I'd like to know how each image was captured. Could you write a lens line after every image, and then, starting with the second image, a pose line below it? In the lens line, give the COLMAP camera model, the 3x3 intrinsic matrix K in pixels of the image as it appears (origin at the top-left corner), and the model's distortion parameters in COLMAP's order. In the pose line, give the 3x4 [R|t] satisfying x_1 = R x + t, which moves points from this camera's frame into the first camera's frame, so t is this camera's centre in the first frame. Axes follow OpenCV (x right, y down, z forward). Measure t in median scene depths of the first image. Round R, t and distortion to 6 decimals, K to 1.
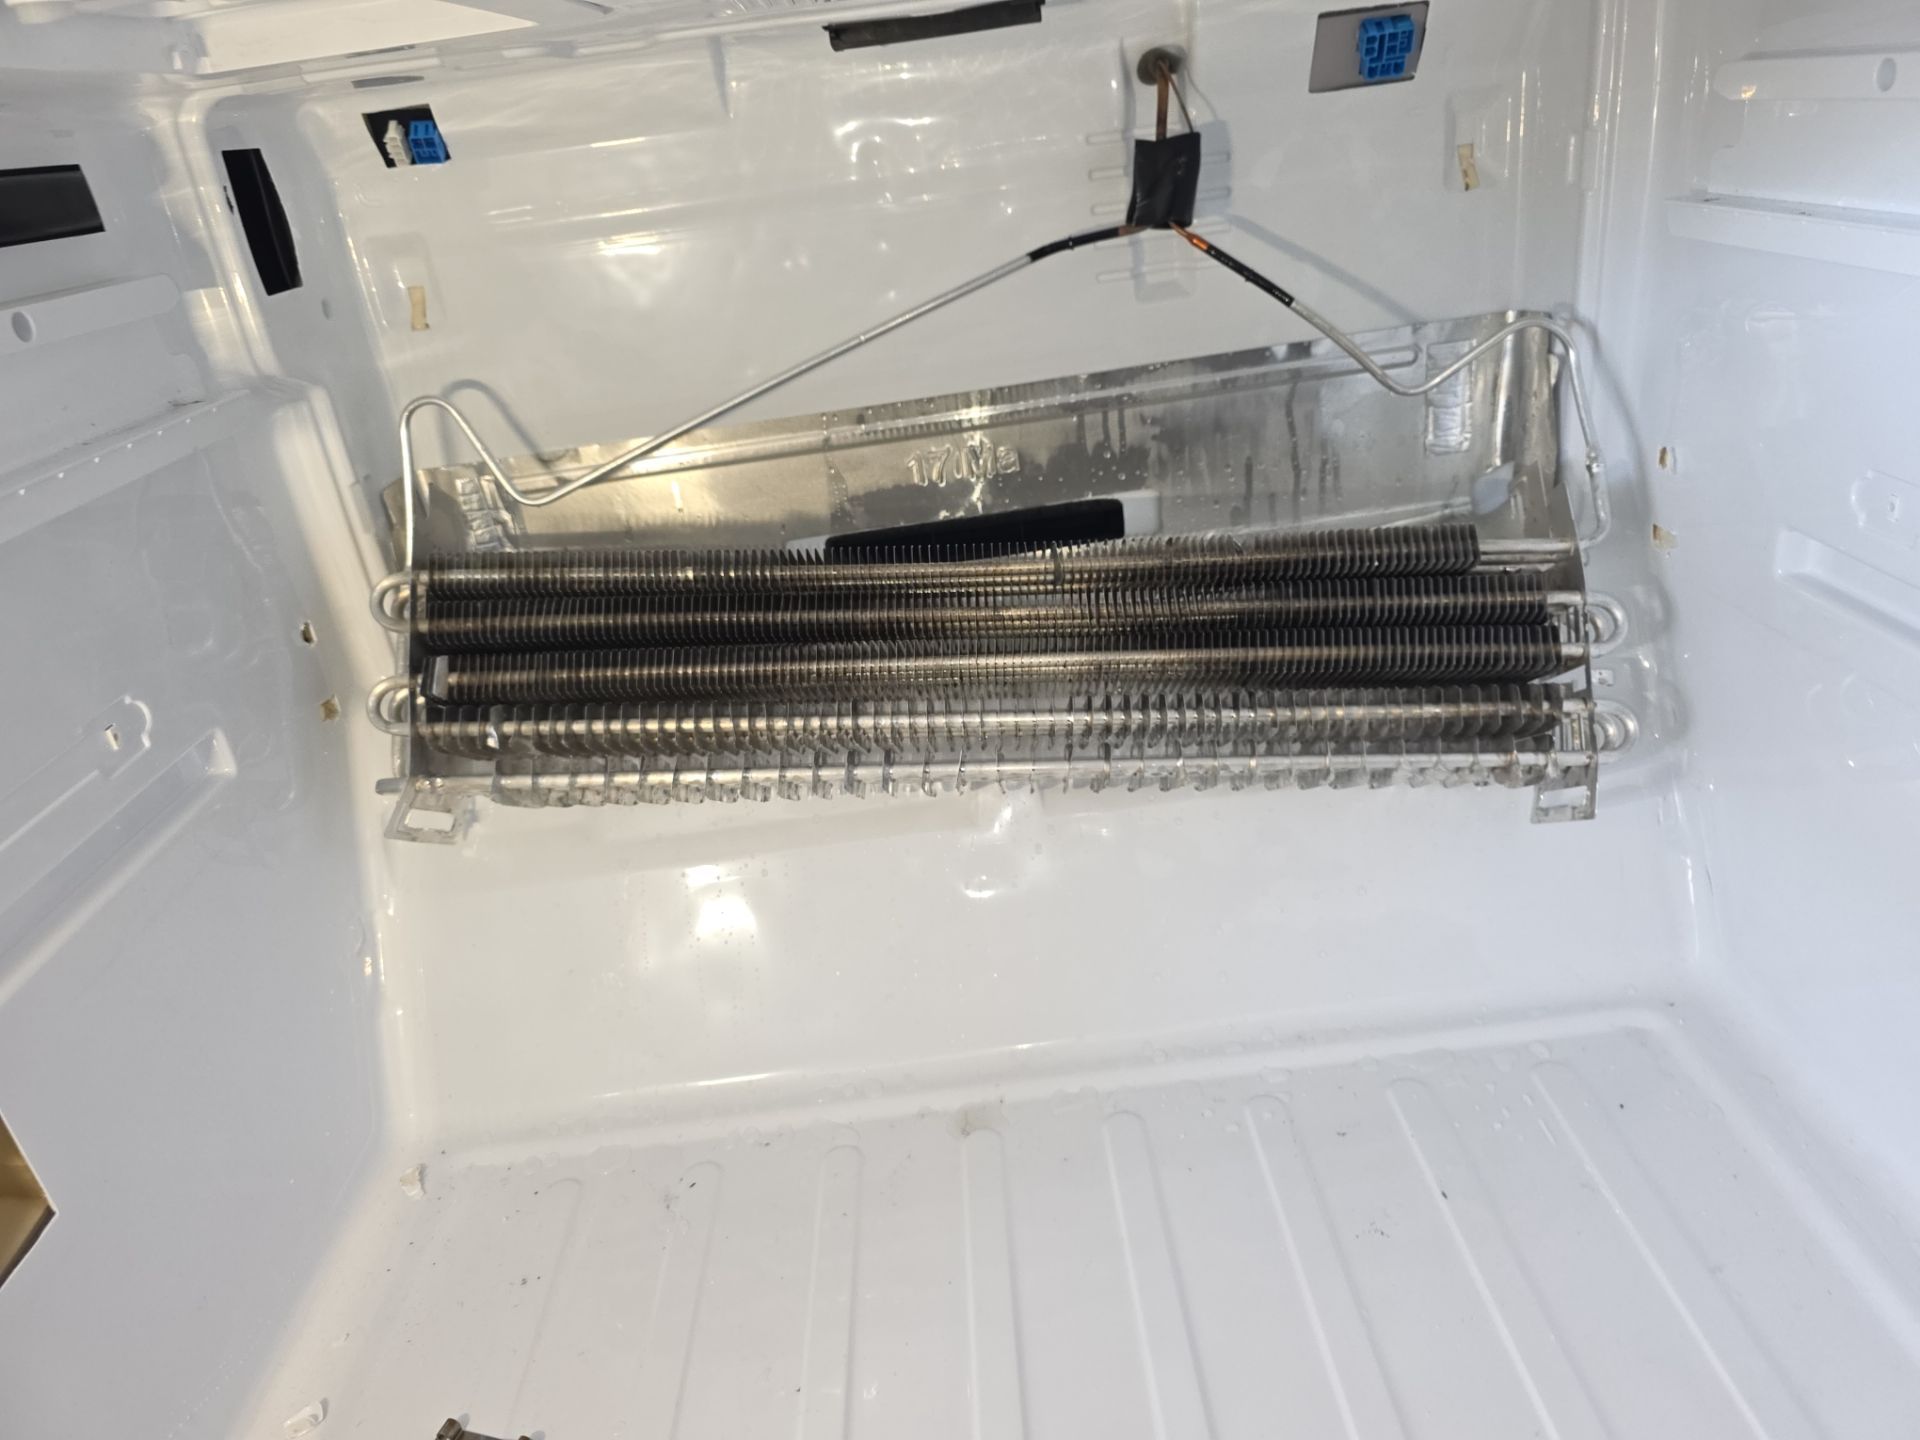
lens RADIAL K [[1321.6, 0, 949.8], [0, 1321.6, 722.6], [0, 0, 1]] dist [0.067885, -0.088903]
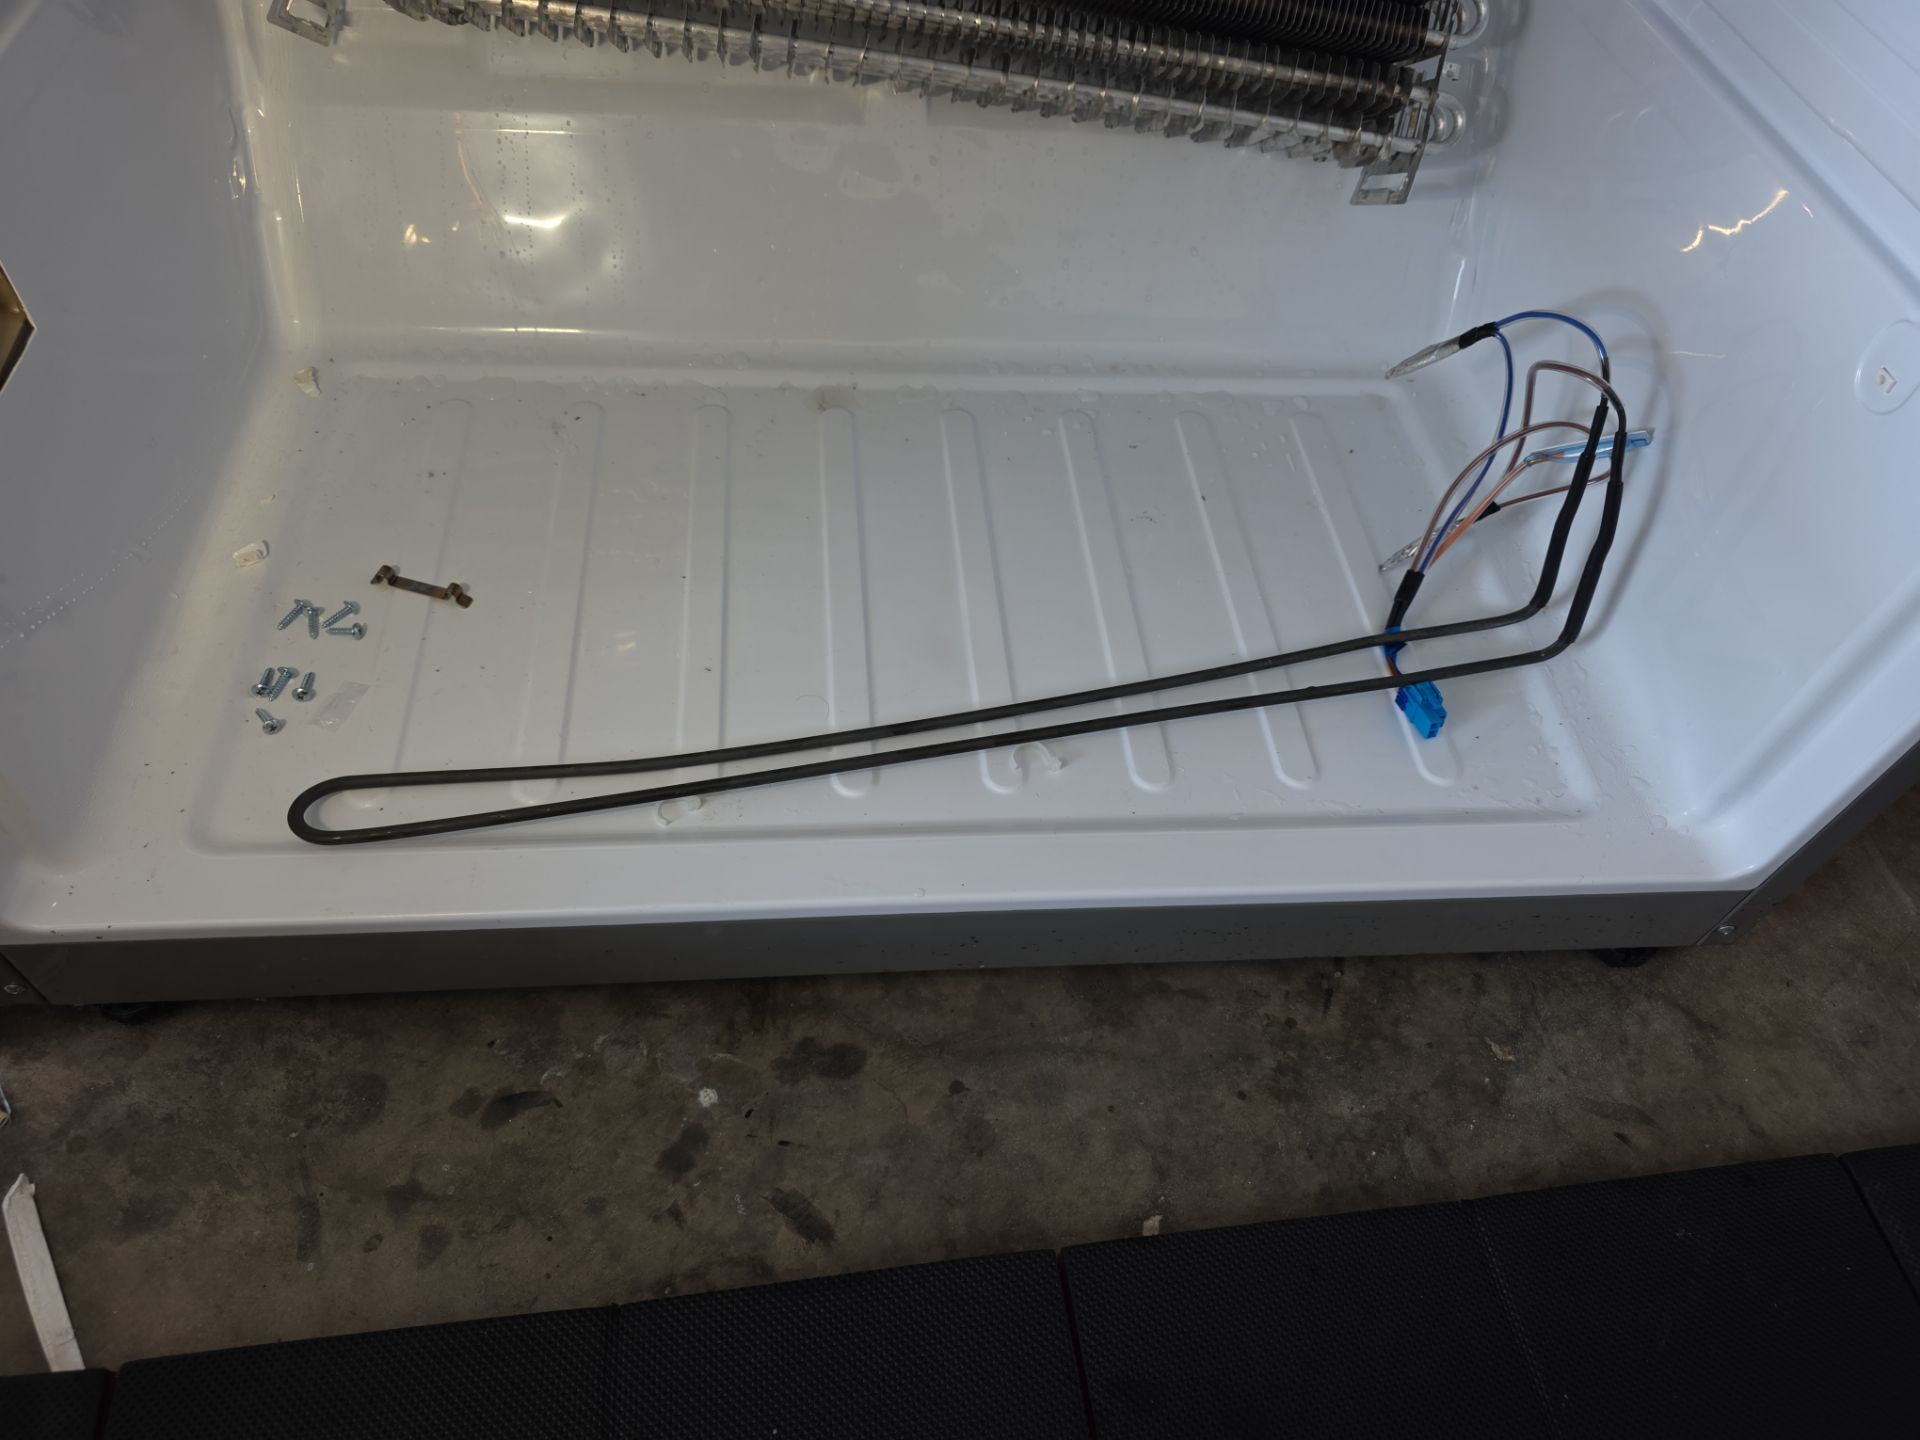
lens RADIAL K [[1335.6, 0, 945.6], [0, 1335.6, 719.3], [0, 0, 1]] dist [0.035766, -0.039377]
pose [[0.976107, 0.086654, 0.199265, -0.090530], [-0.165535, 0.890604, 0.423583, 0.040601], [-0.140761, -0.446447, 0.883669, -0.155997]]
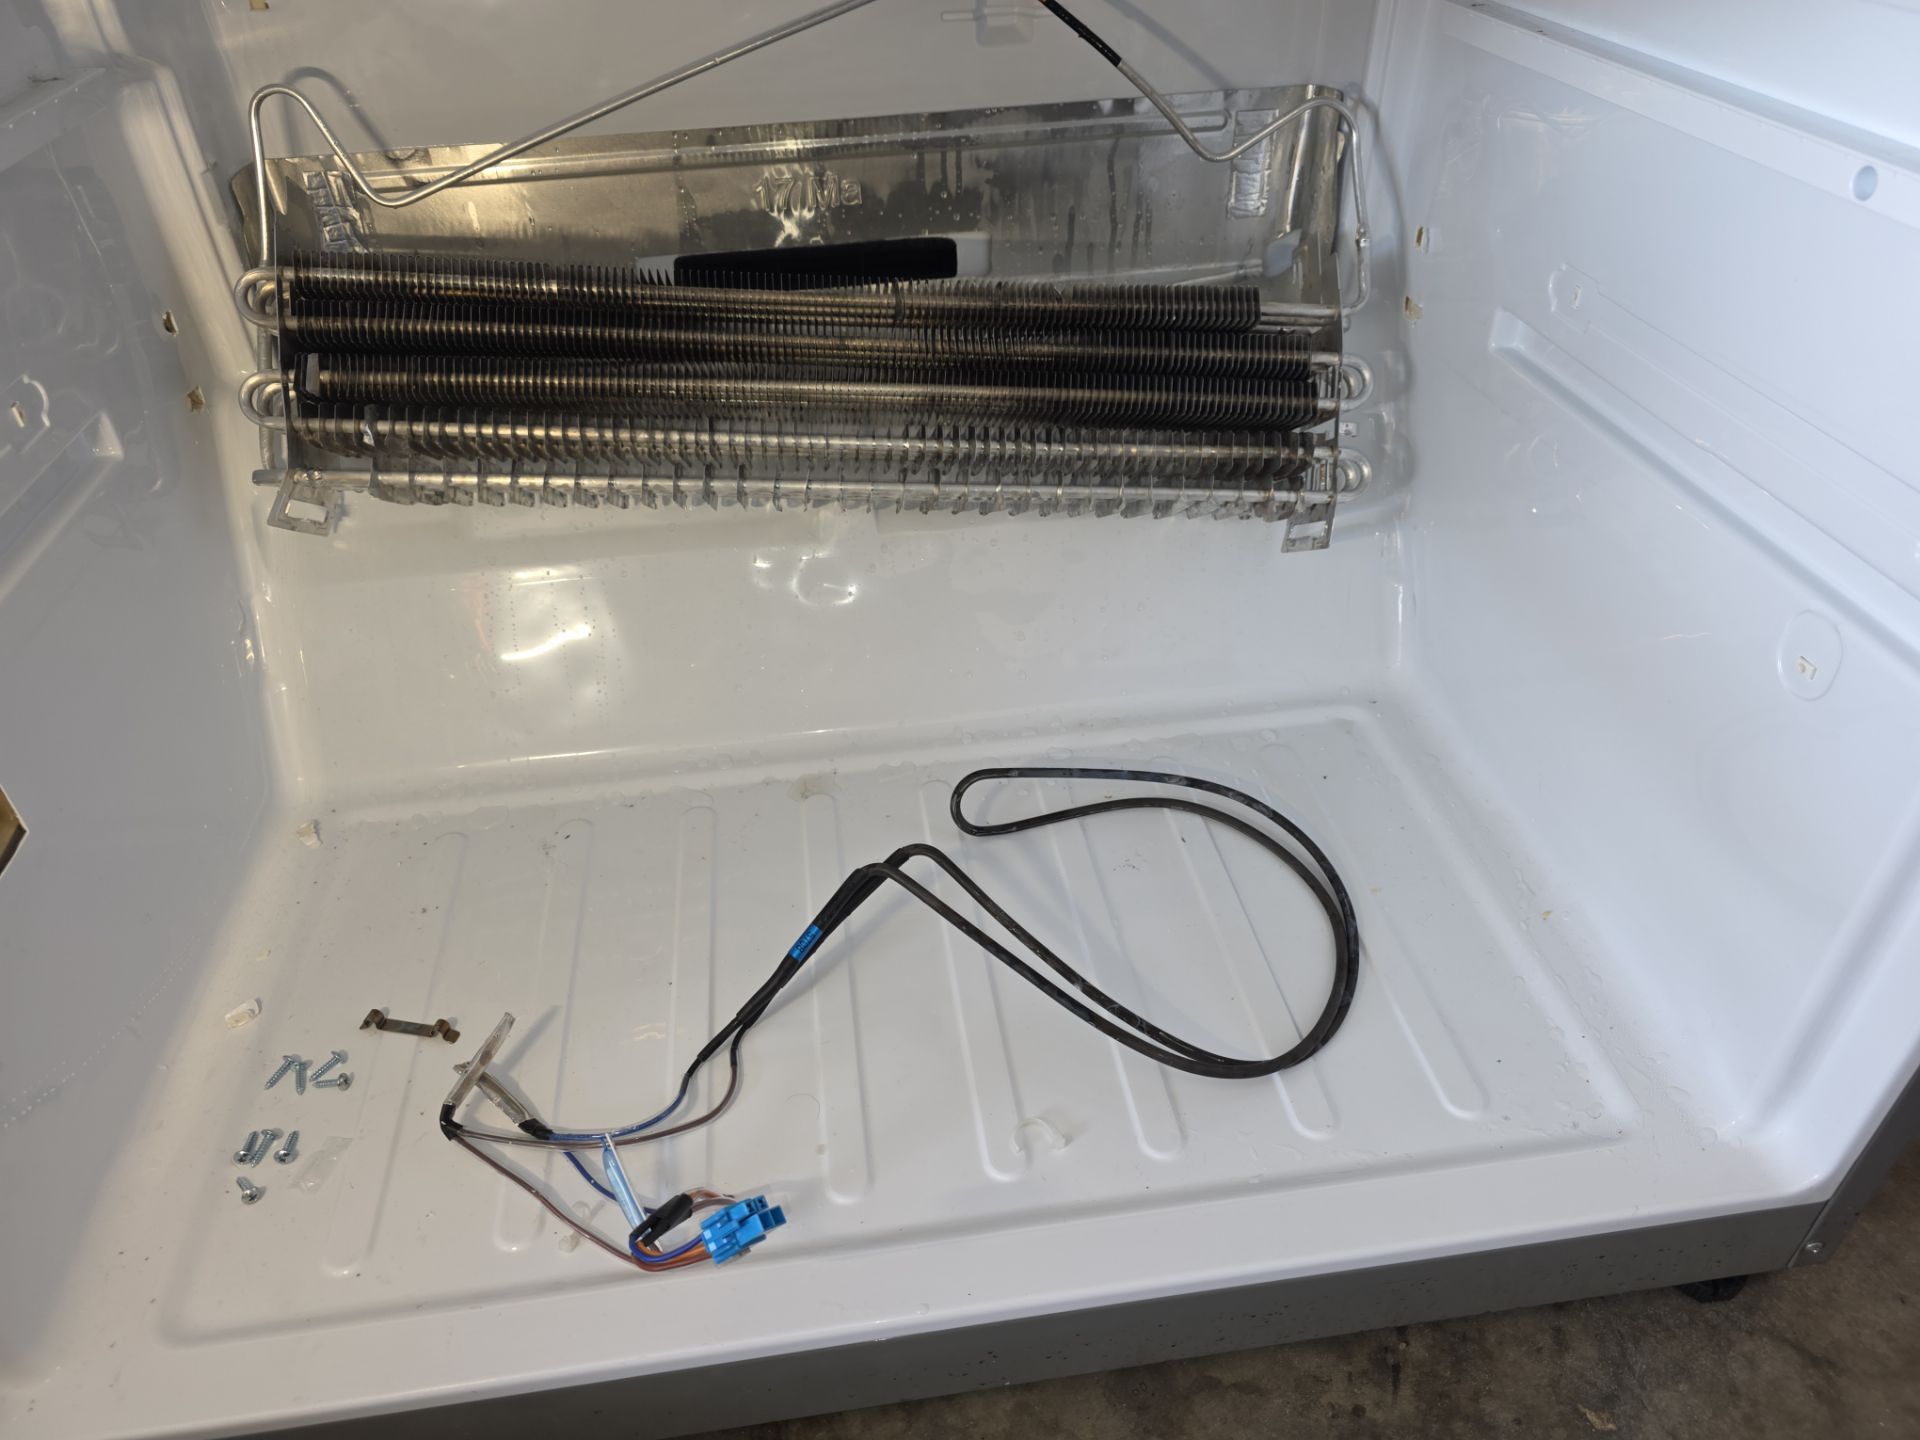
lens RADIAL K [[1321.6, 0, 949.8], [0, 1321.6, 722.6], [0, 0, 1]] dist [0.067885, -0.088903]
pose [[0.988648, 0.015713, 0.149423, -0.036674], [-0.044682, 0.980269, 0.192552, 0.009784], [-0.143449, -0.197043, 0.969843, -0.152401]]
